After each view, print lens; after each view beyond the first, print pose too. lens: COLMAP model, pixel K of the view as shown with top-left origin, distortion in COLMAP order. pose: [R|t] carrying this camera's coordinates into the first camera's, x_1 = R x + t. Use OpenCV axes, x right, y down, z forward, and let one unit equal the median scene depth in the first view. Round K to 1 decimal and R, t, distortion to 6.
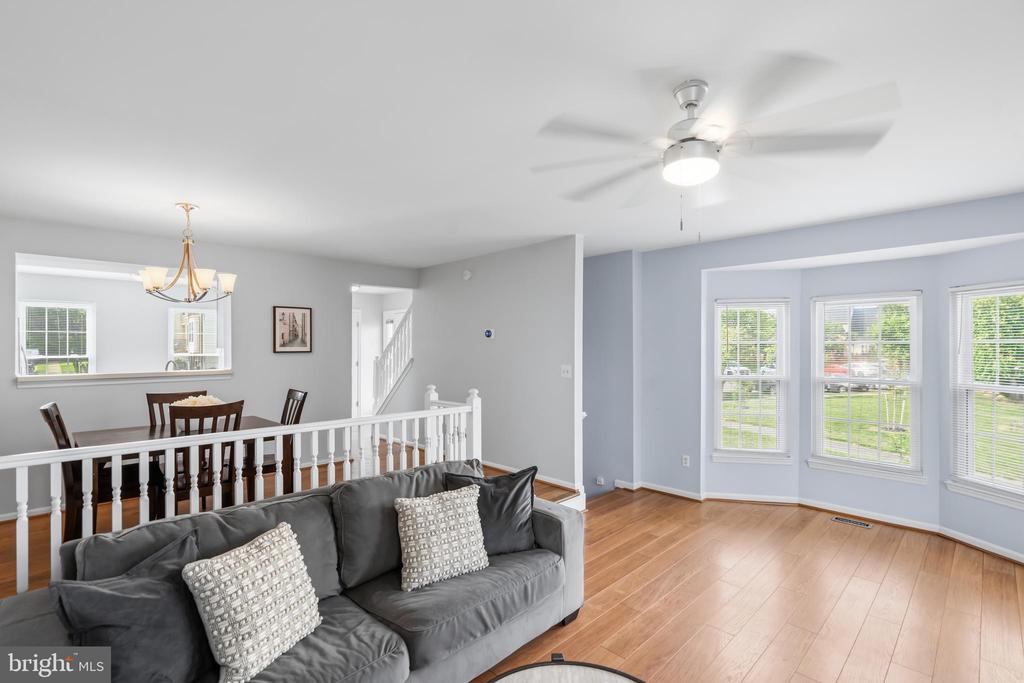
lens RADIAL K [[472.0, 0, 506.1], [0, 472.0, 339.6], [0, 0, 1]] dist [0.000196, 0.000422]
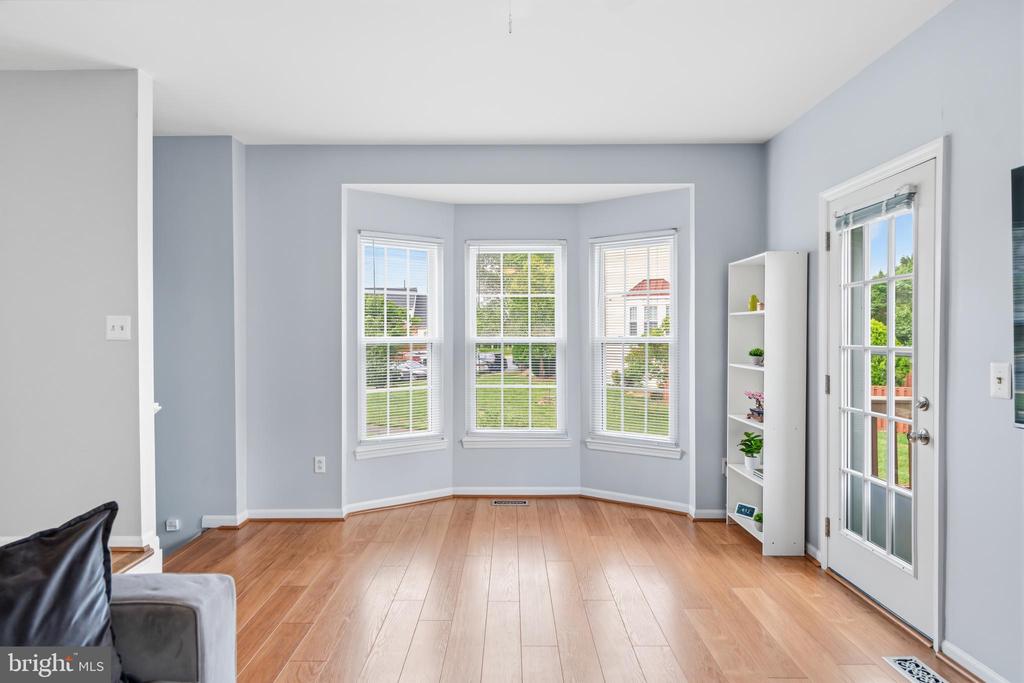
lens RADIAL K [[605.9, 0, 509.7], [0, 605.9, 338.2], [0, 0, 1]] dist [0.000470, 0.001241]
pose [[0.701202, -0.006203, 0.712936, -0.048527], [-0.006082, 0.999874, 0.014681, 0.066578], [-0.712937, -0.014631, 0.701076, 0.218139]]
